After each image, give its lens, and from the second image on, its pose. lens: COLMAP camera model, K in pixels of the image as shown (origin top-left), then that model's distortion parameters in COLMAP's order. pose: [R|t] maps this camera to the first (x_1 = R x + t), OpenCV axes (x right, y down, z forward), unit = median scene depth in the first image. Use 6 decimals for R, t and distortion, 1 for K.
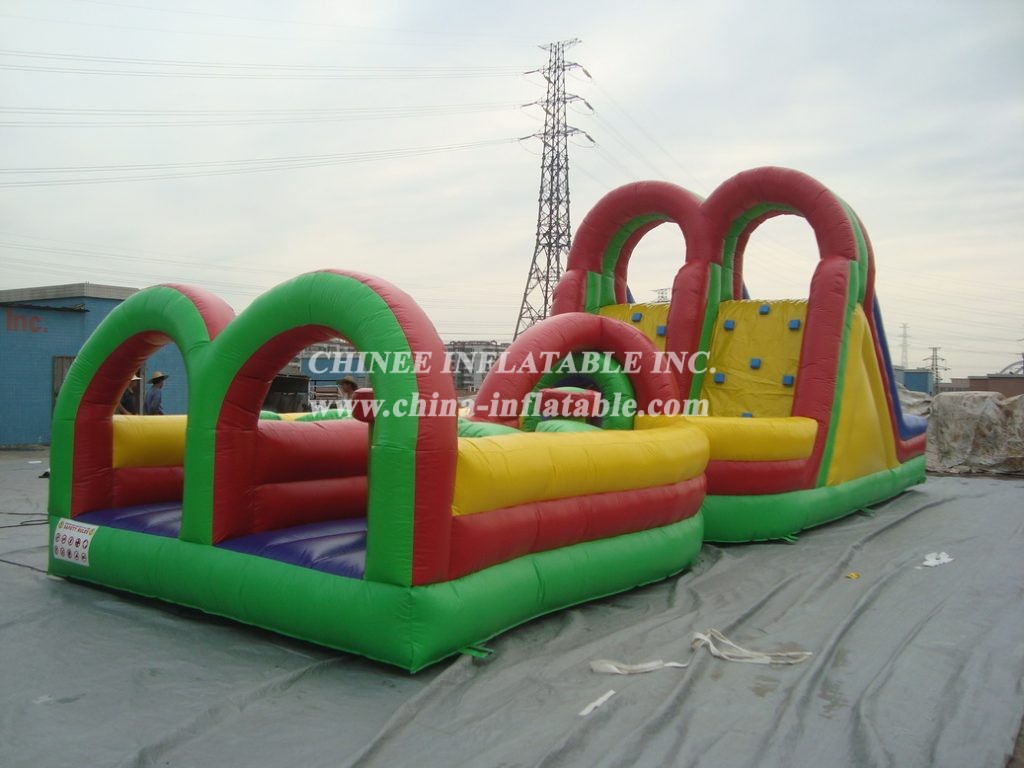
lens RADIAL K [[988.1, 0, 511.8], [0, 988.1, 385.7], [0, 0, 1]] dist [-0.140899, 0.000000]
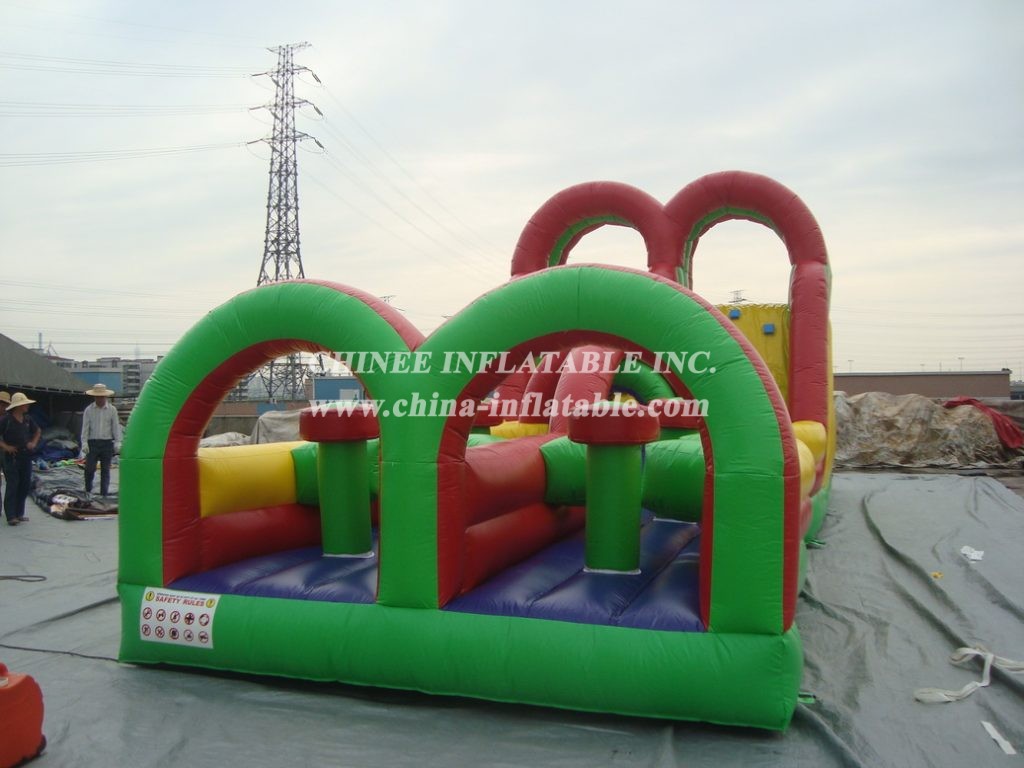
lens RADIAL K [[988.1, 0, 513.3], [0, 988.1, 385.6], [0, 0, 1]] dist [-0.140899, 0.000000]
pose [[0.958603, -0.023593, 0.283768, -0.392153], [0.025897, 0.999655, -0.004370, -0.010730], [-0.283567, 0.011538, 0.958883, 0.174610]]
